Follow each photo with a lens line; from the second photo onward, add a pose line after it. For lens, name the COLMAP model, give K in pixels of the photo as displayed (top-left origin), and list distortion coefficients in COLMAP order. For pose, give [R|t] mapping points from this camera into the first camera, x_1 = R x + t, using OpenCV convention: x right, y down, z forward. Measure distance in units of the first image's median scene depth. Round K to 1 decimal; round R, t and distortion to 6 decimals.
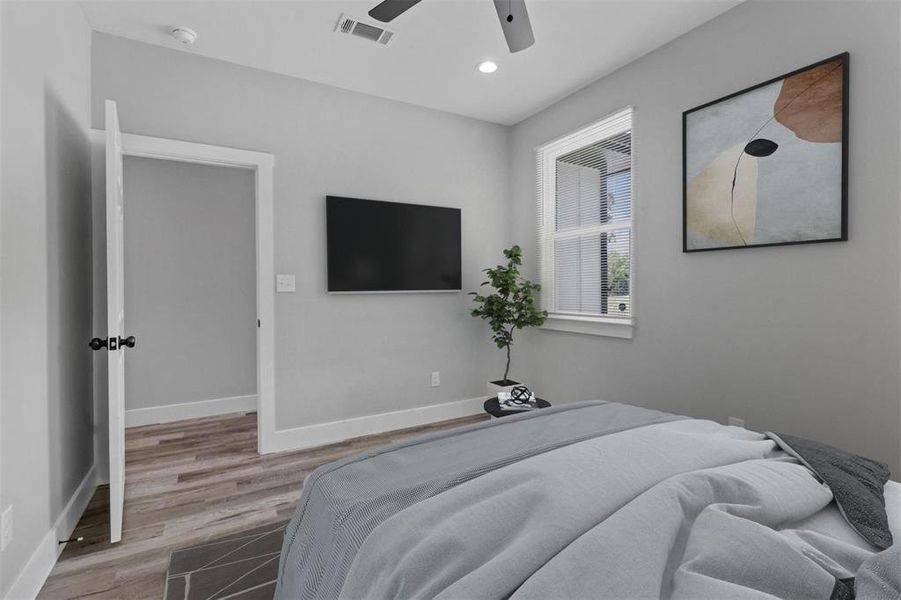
lens RADIAL K [[420.5, 0, 449.0], [0, 420.5, 291.7], [0, 0, 1]] dist [0.003682, 0.000472]
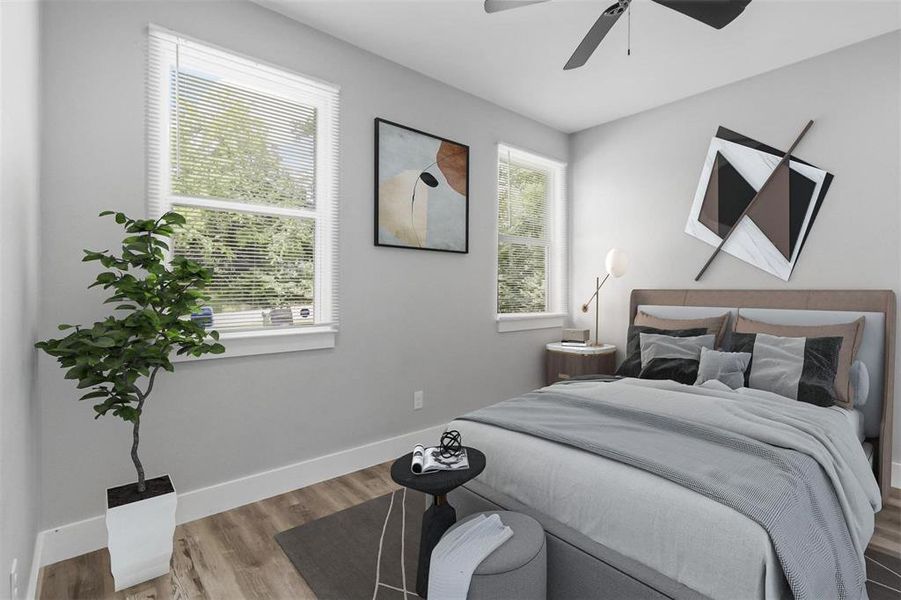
lens RADIAL K [[420.5, 0, 449.0], [0, 420.5, 291.7], [0, 0, 1]] dist [0.003682, 0.000472]
pose [[-0.181444, 0.000051, 0.983401, -0.642069], [0.006589, 0.999978, 0.001164, 0.030579], [-0.983379, 0.006691, -0.181441, 1.173147]]
